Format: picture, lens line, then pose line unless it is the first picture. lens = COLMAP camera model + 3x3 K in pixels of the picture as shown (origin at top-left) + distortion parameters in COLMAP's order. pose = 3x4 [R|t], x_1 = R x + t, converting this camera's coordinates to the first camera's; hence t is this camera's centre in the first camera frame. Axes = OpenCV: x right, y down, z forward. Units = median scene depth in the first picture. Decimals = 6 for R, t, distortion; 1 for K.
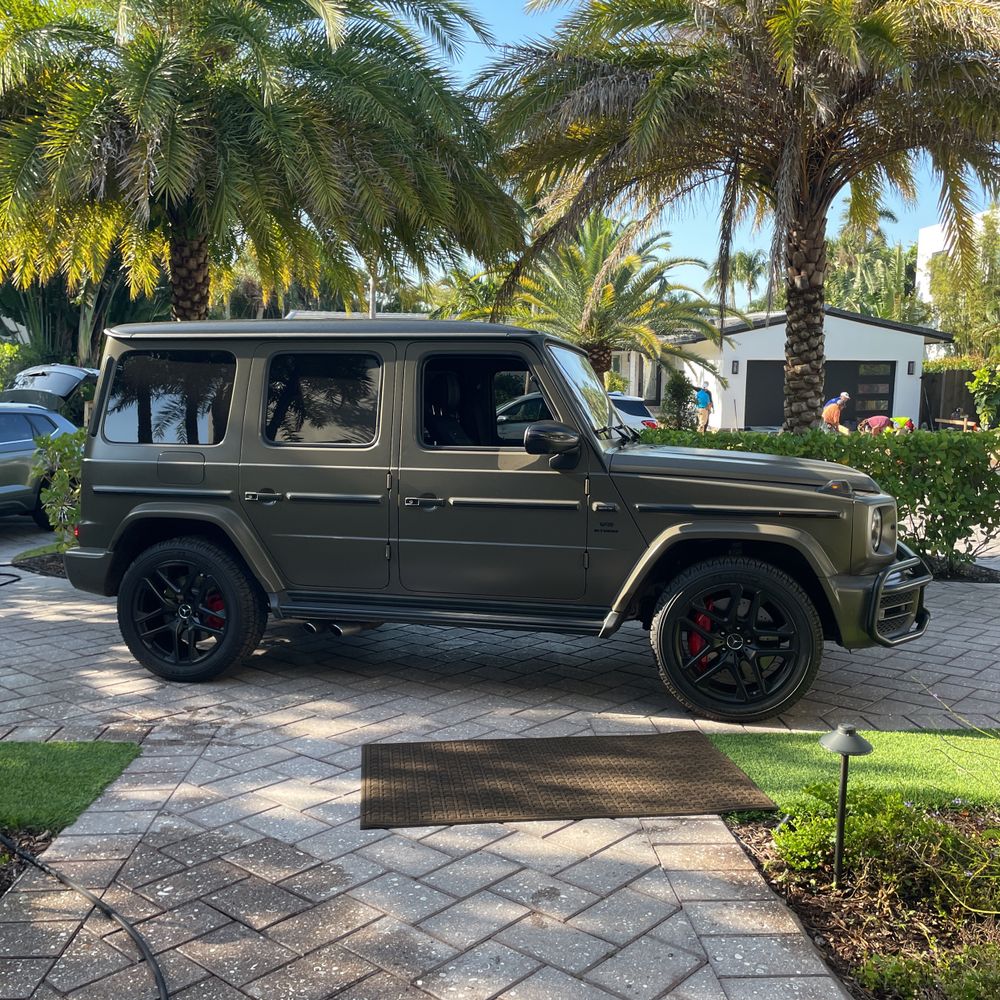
lens RADIAL K [[1006.4, 0, 500.0], [0, 1006.4, 500.0], [0, 0, 1]] dist [0.097186, -0.134006]
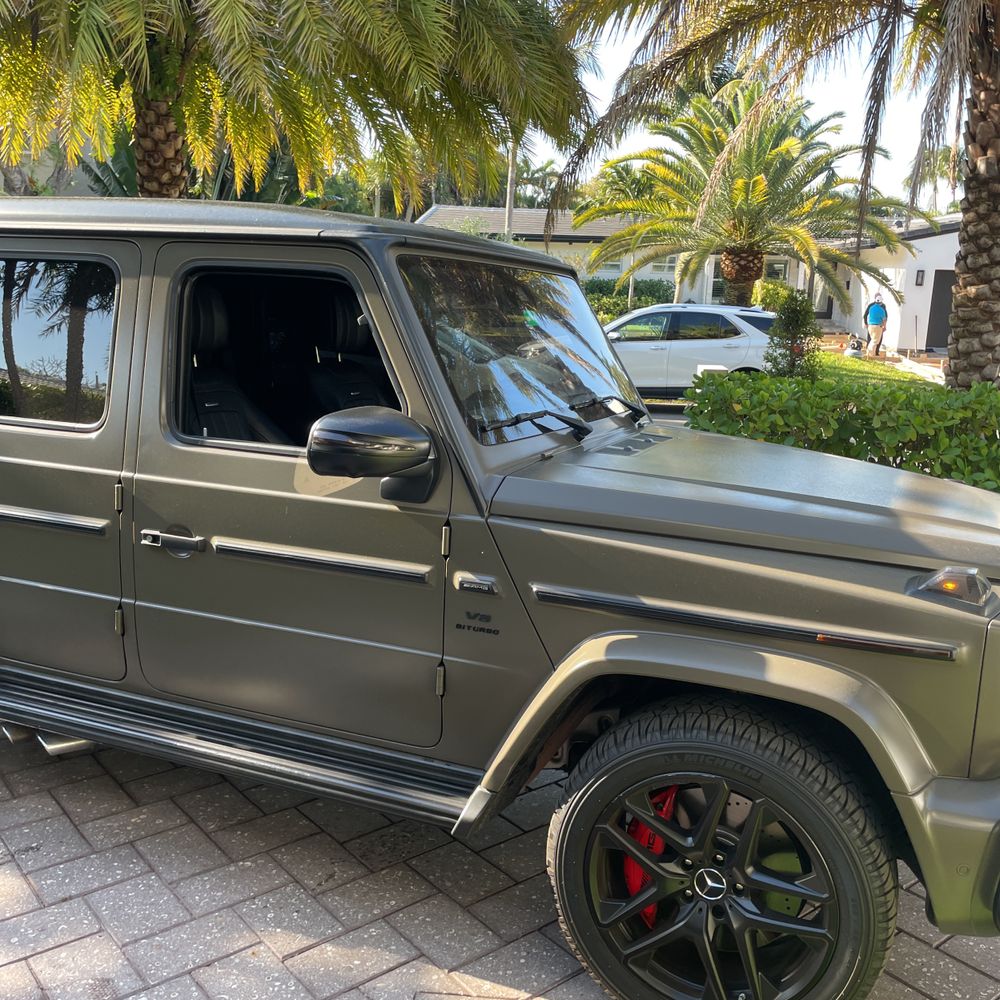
lens RADIAL K [[1010.0, 0, 517.2], [0, 1010.0, 493.1], [0, 0, 1]] dist [0.083109, -0.105679]
pose [[0.987955, 0.057176, -0.143789, 0.093083], [-0.044324, 0.994859, 0.091051, -0.040742], [0.148256, -0.083581, 0.985411, 0.241166]]
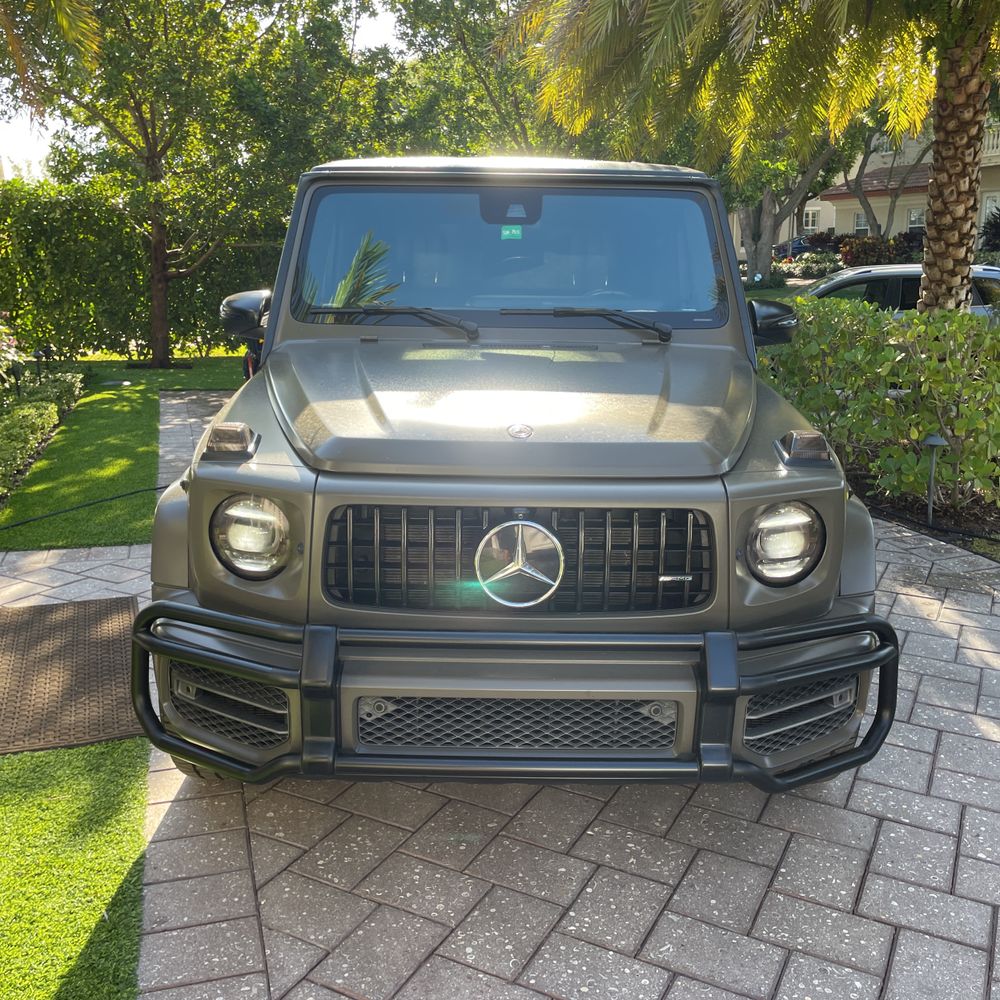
lens RADIAL K [[1006.4, 0, 500.0], [0, 1006.4, 500.0], [0, 0, 1]] dist [0.097186, -0.134006]
pose [[0.242322, 0.218084, -0.945367, 0.408272], [-0.091962, 0.975185, 0.201391, -0.045275], [0.965828, 0.038136, 0.256364, 0.469505]]
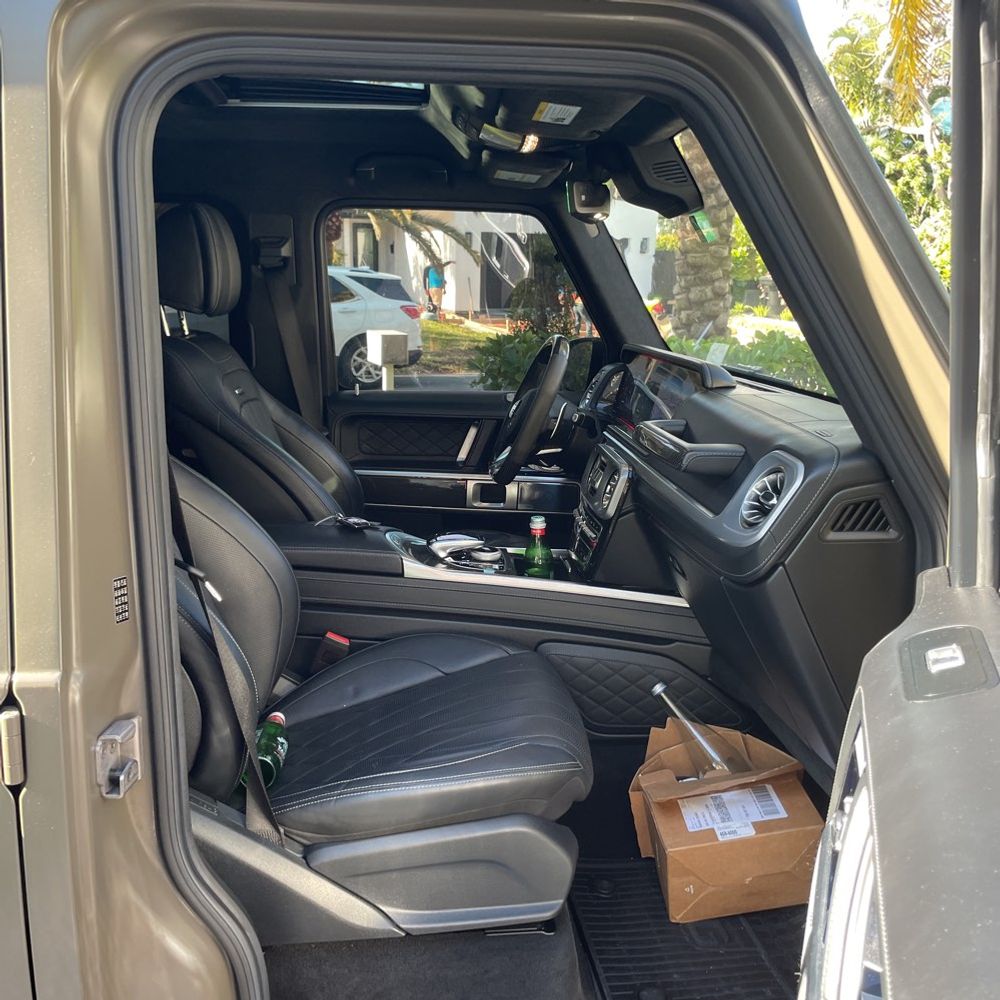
lens RADIAL K [[1006.4, 0, 500.0], [0, 1006.4, 500.0], [0, 0, 1]] dist [0.097186, -0.134006]
pose [[0.955259, -0.058082, 0.290011, -0.037681], [0.023137, 0.992198, 0.122503, -0.042725], [-0.294864, -0.110312, 0.949150, 0.399915]]
